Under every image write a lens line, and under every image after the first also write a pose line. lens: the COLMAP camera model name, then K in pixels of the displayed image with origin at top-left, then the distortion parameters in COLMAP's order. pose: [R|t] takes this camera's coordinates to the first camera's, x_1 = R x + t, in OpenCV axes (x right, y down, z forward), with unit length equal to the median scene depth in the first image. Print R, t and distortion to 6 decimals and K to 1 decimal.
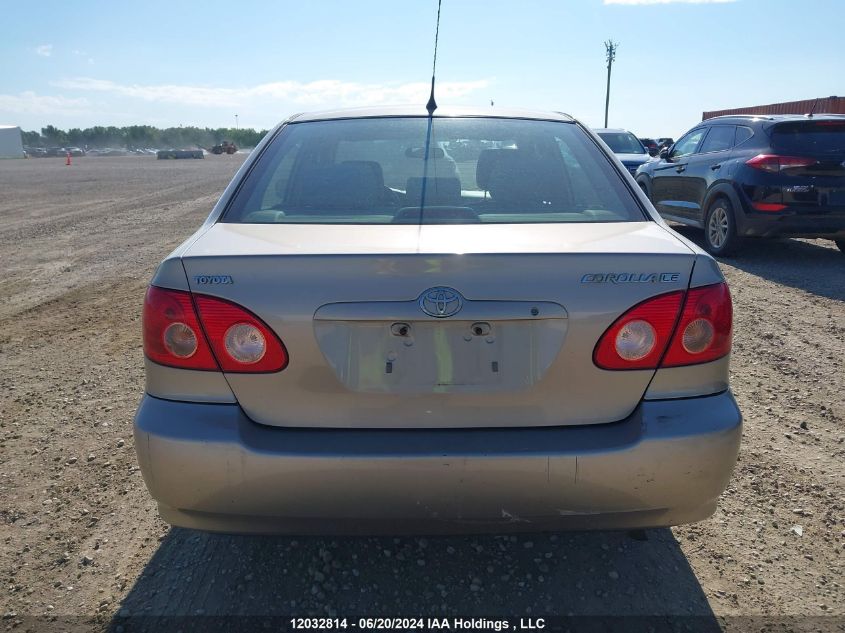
lens RADIAL K [[663.9, 0, 424.4], [0, 663.9, 314.8], [0, 0, 1]] dist [0.002261, -0.018472]
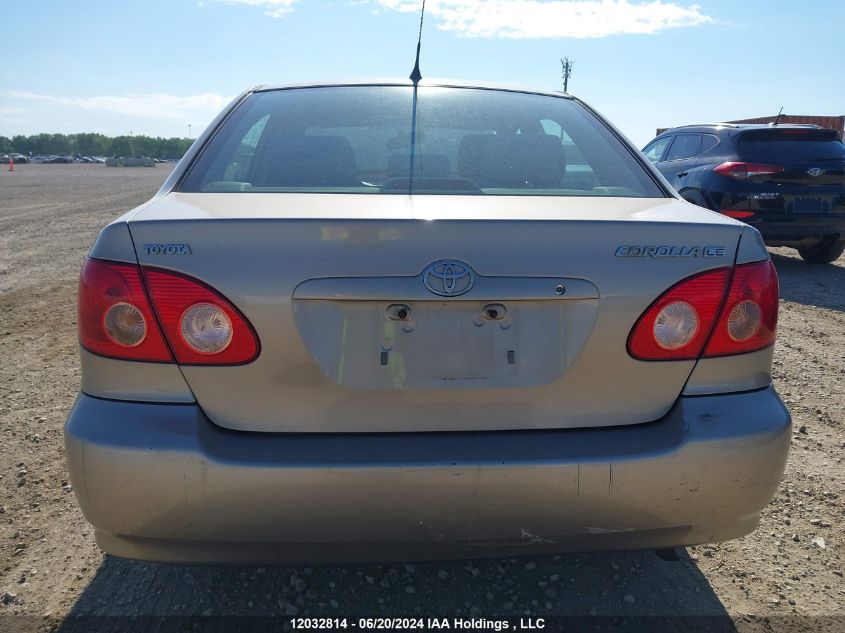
lens RADIAL K [[663.9, 0, 427.3], [0, 663.9, 318.1], [0, 0, 1]] dist [0.002261, -0.018472]
pose [[0.997540, 0.002709, 0.070043, -0.044889], [-0.001649, 0.999883, -0.015186, 0.032512], [-0.070076, 0.015033, 0.997428, 0.132647]]
